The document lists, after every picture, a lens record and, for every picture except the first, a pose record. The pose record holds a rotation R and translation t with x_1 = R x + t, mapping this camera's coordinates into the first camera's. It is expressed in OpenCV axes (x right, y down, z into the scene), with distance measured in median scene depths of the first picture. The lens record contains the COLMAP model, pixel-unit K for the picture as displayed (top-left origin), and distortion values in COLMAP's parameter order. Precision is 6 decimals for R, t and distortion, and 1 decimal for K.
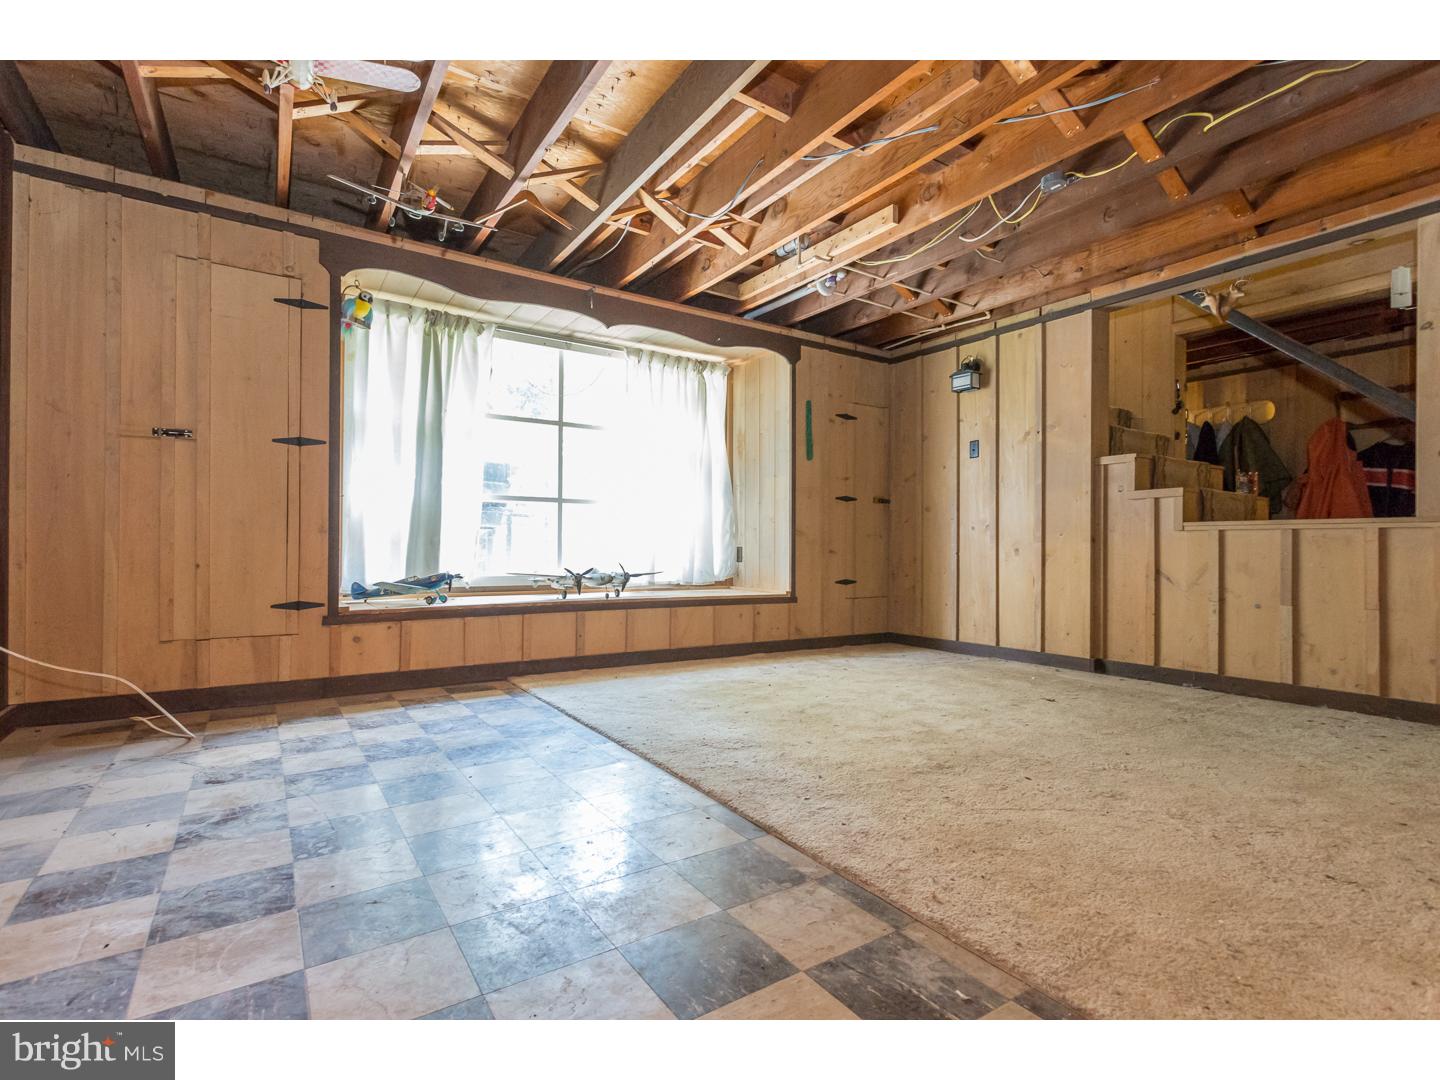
lens RADIAL K [[689.9, 0, 722.2], [0, 689.9, 541.2], [0, 0, 1]] dist [-0.001543, 0.001791]
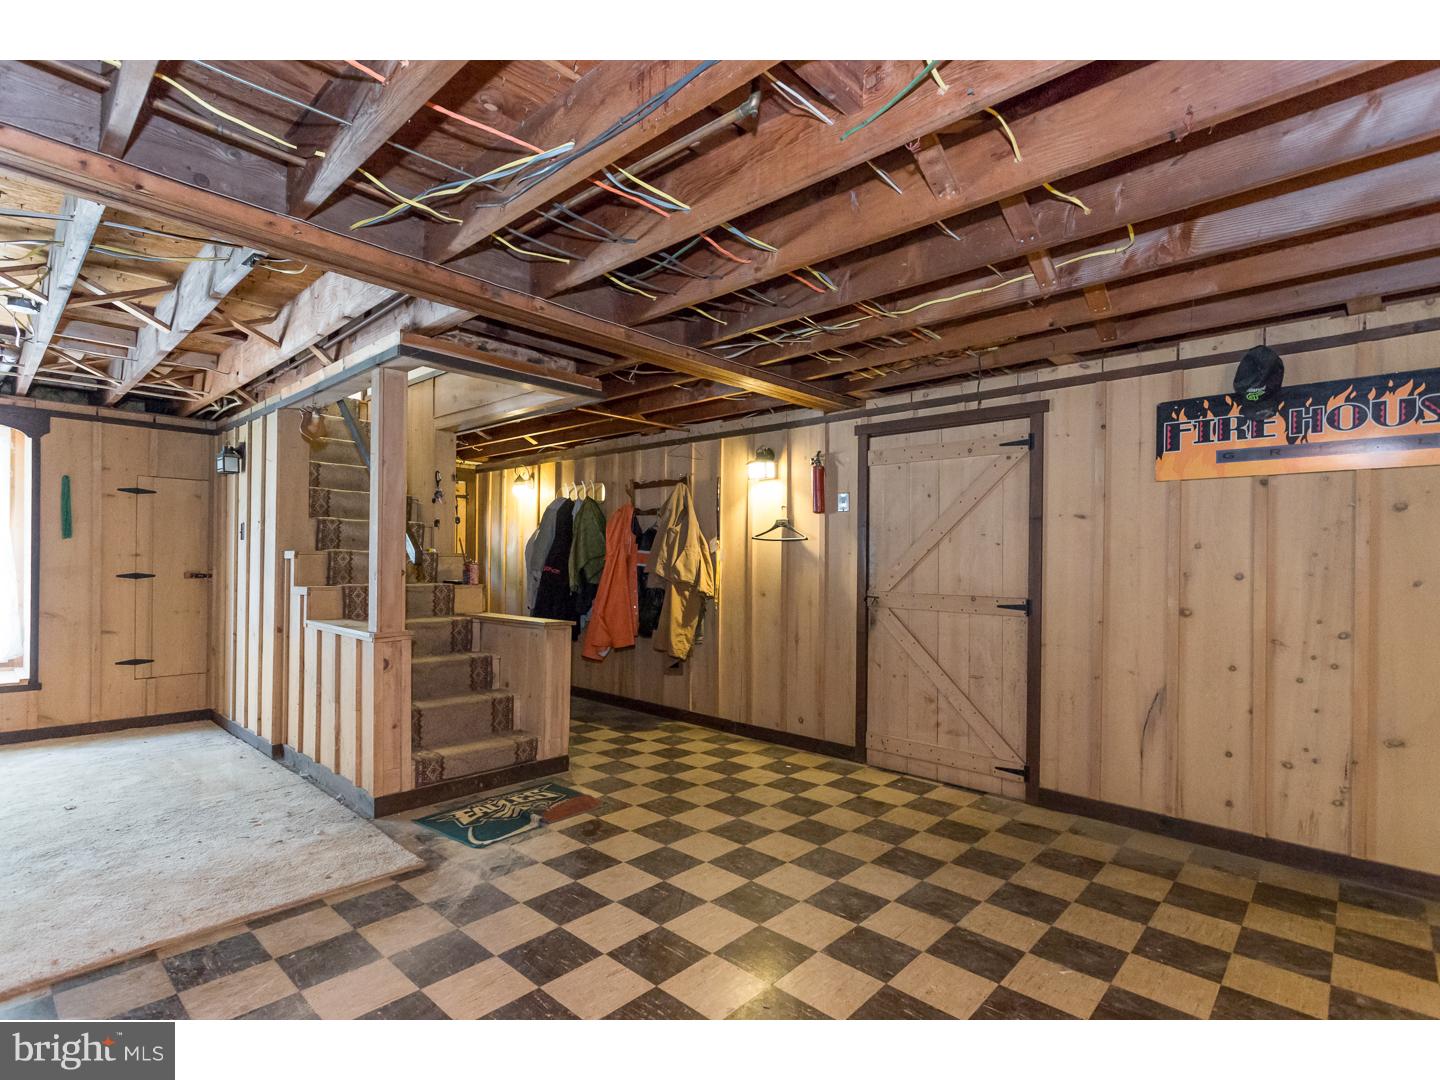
lens RADIAL K [[689.9, 0, 721.6], [0, 689.9, 549.5], [0, 0, 1]] dist [-0.001543, 0.001791]
pose [[0.971958, 0.005783, 0.235084, 0.777866], [-0.004043, 0.999961, -0.007880, -0.096912], [-0.235120, 0.006709, 0.971943, -0.141810]]
